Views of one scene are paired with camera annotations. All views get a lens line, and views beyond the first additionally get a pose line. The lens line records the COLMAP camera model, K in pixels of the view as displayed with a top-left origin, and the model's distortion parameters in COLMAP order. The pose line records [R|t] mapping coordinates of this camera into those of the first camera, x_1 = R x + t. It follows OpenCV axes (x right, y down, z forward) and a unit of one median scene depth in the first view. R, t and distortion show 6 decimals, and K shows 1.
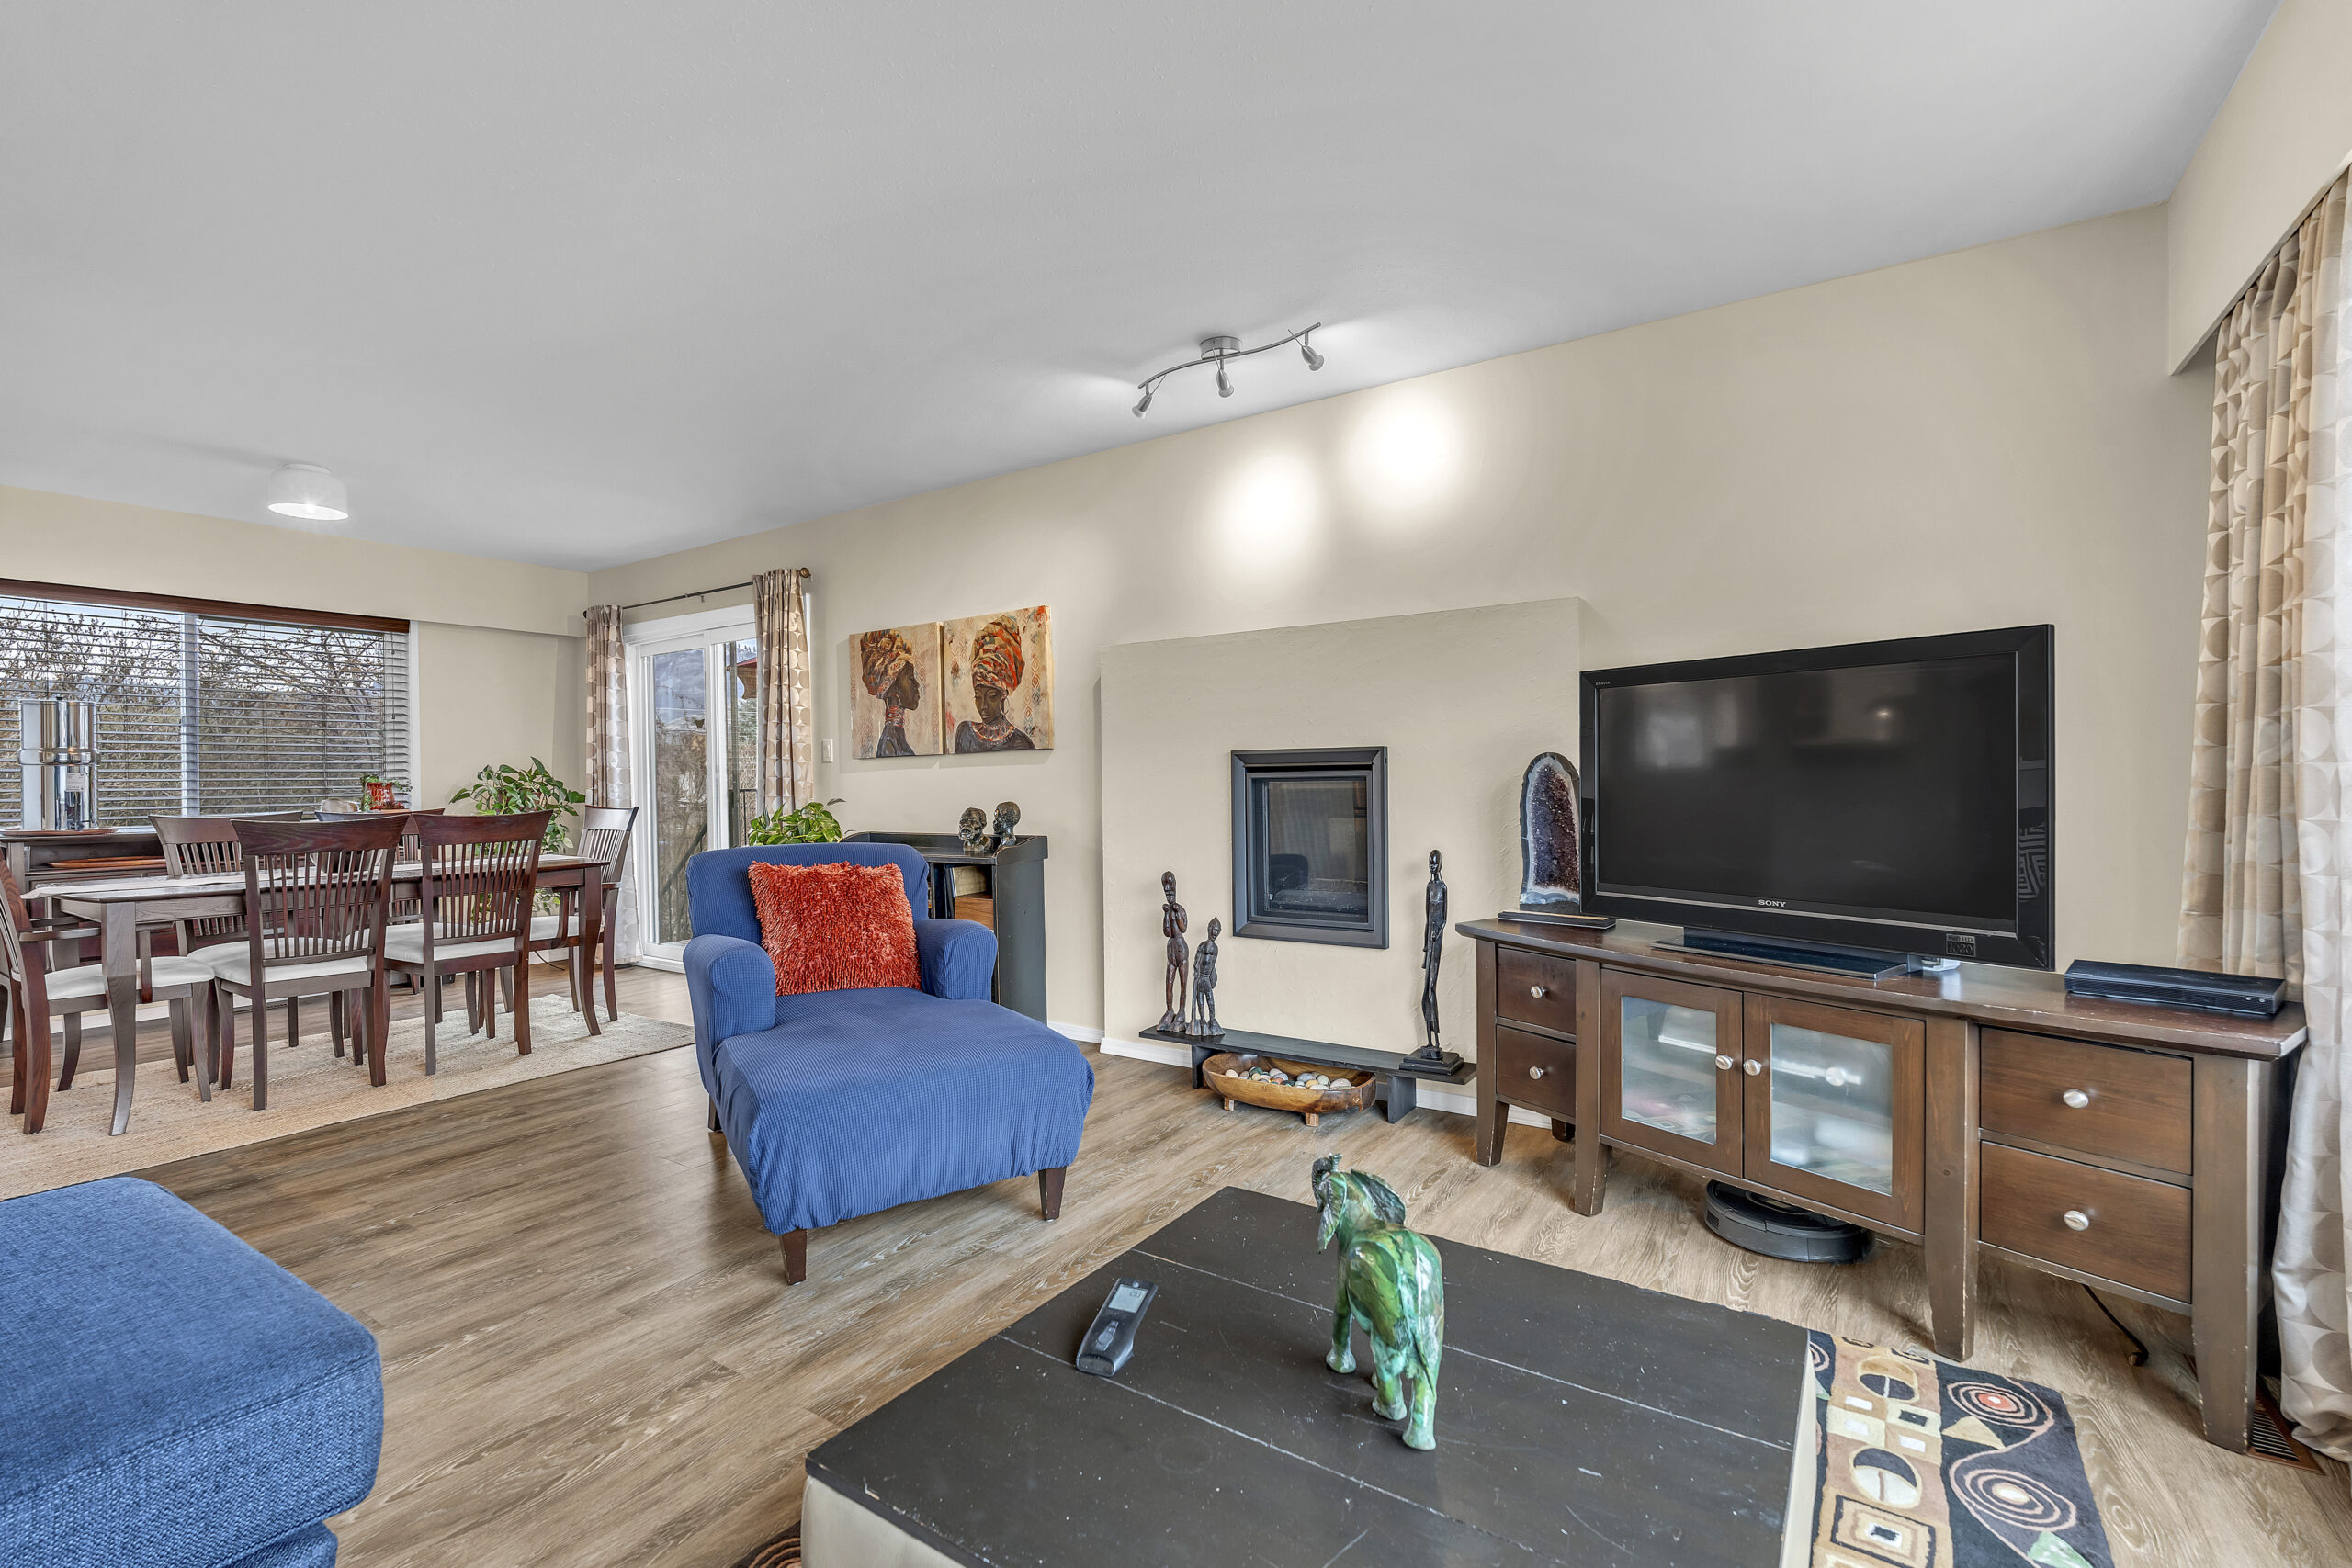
lens RADIAL K [[1039.3, 0, 1176.0], [0, 1039.3, 784.0], [0, 0, 1]] dist [-0.000864, -0.000256]
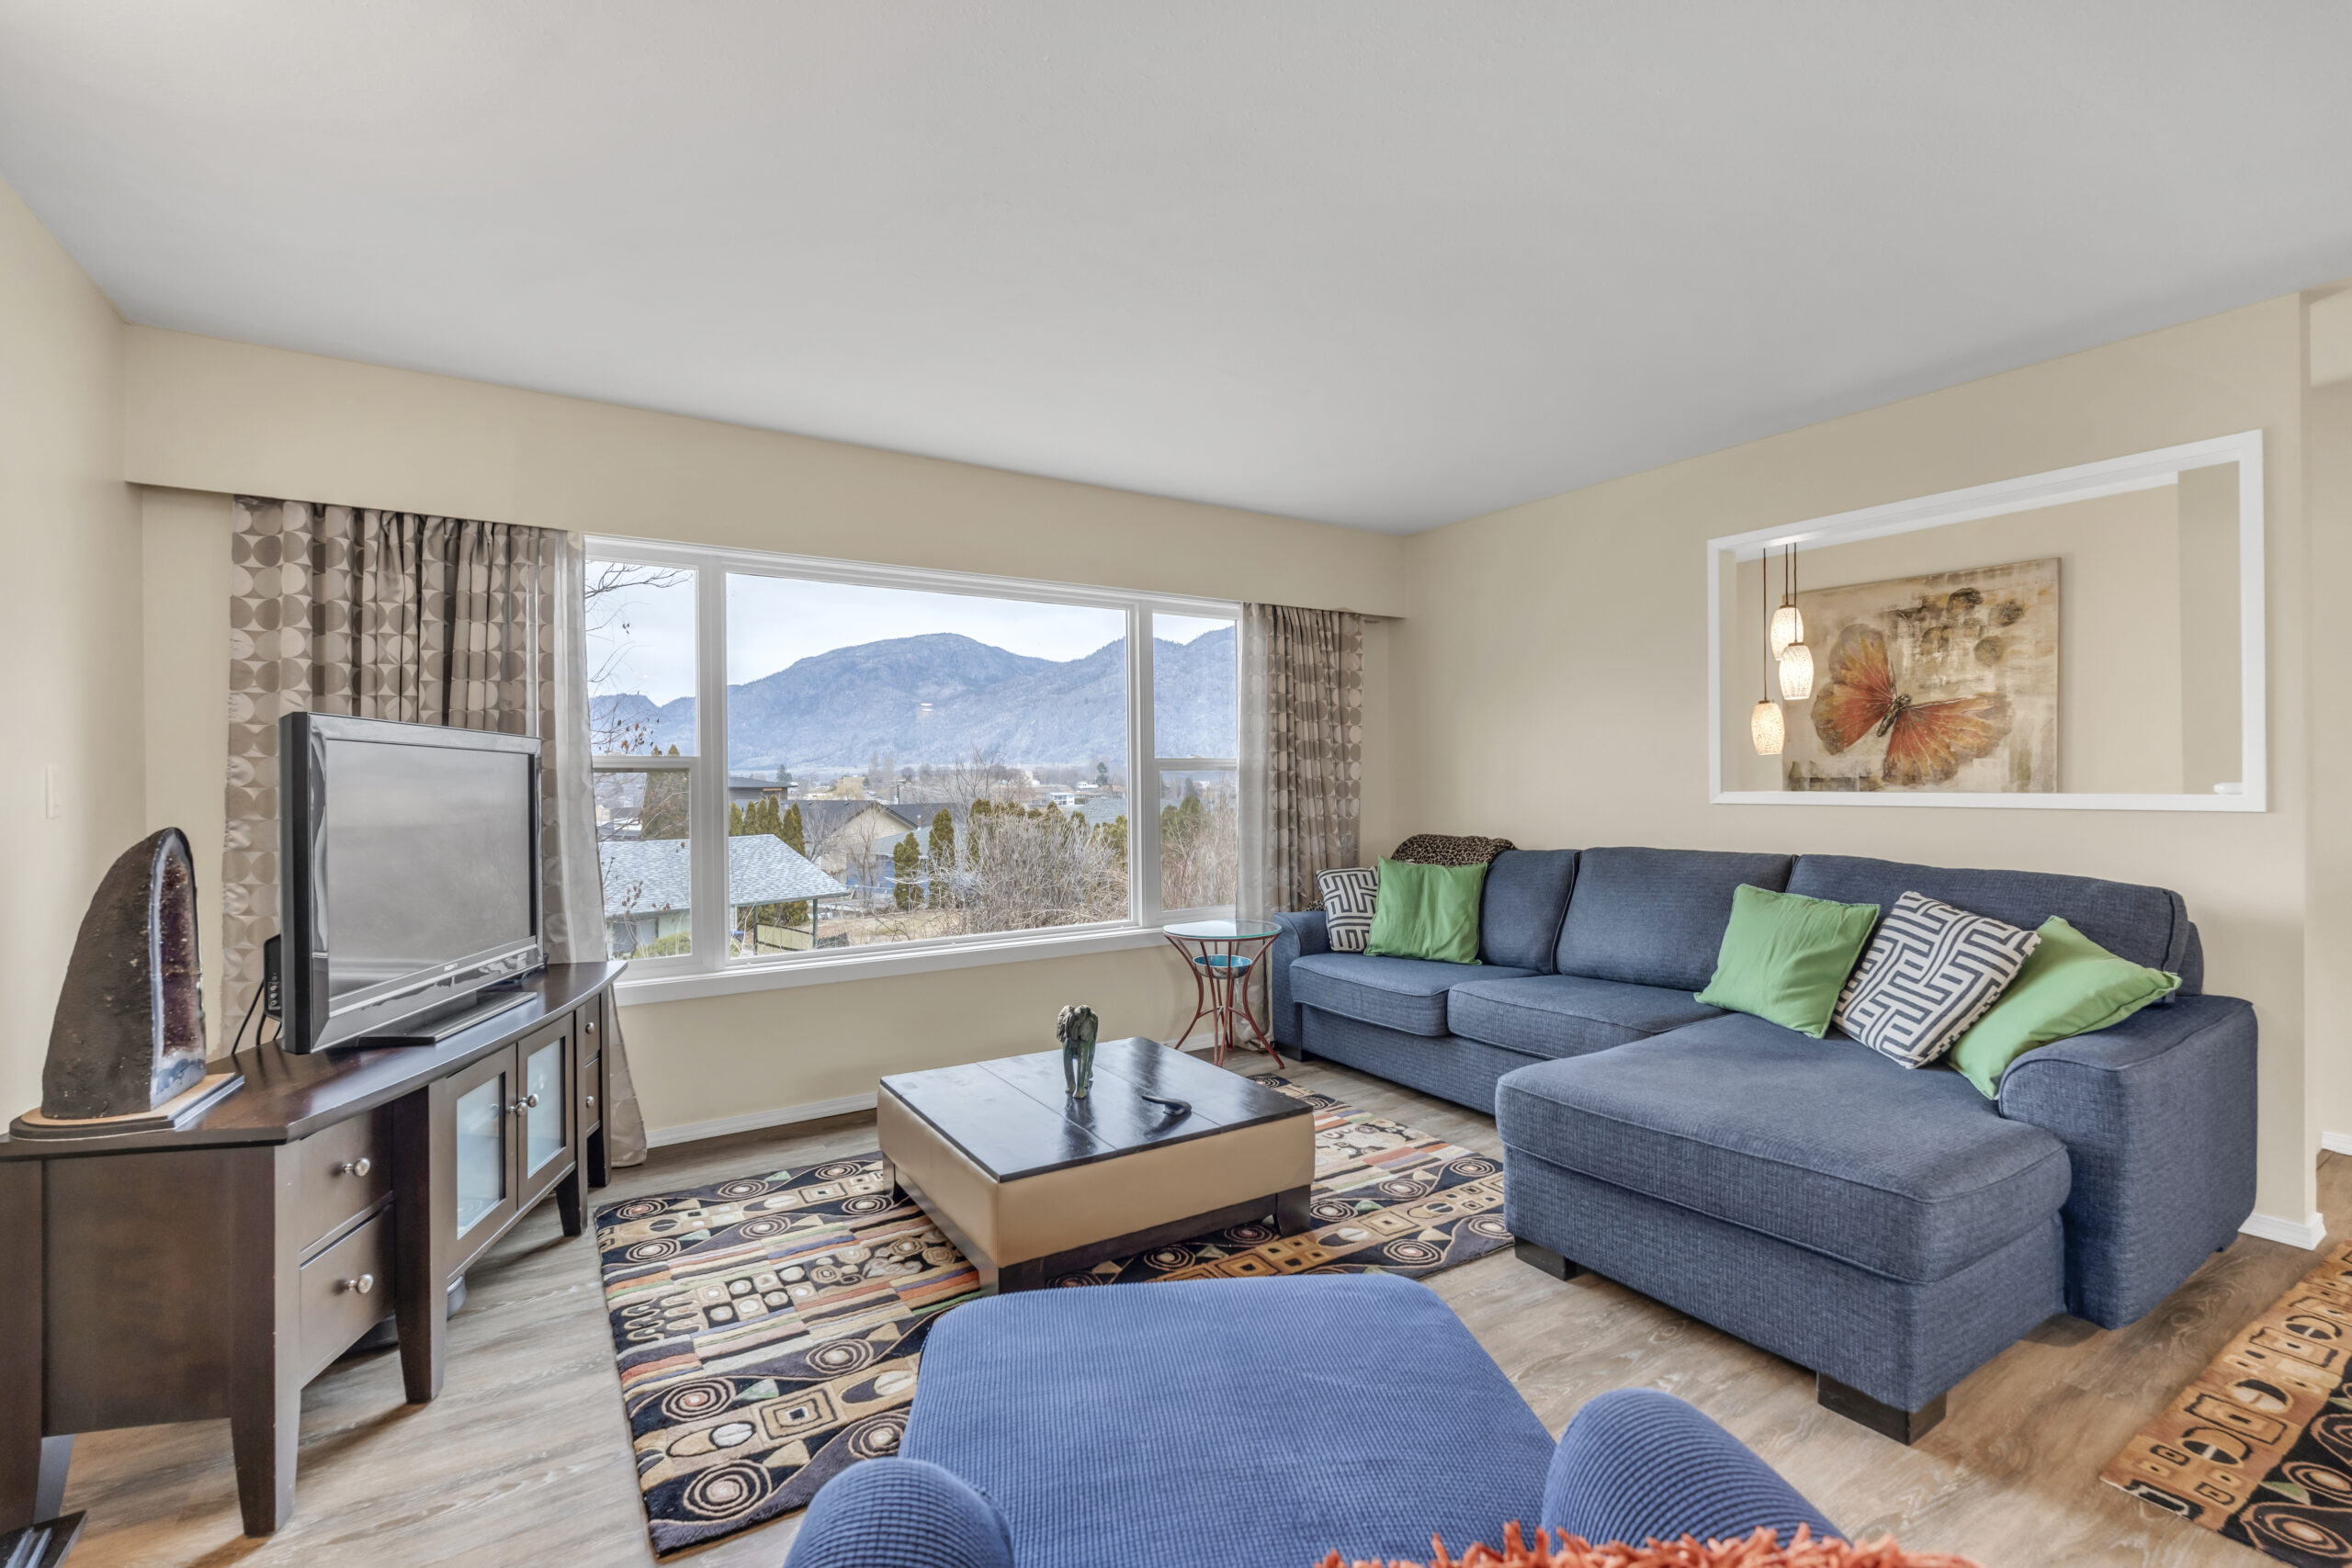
lens RADIAL K [[1039.3, 0, 1176.0], [0, 1039.3, 784.0], [0, 0, 1]] dist [-0.000864, -0.000256]
pose [[-0.918197, 0.011745, 0.395950, -0.645391], [0.015009, 0.999874, 0.005146, -0.080273], [-0.395839, 0.010668, -0.918258, 2.104011]]
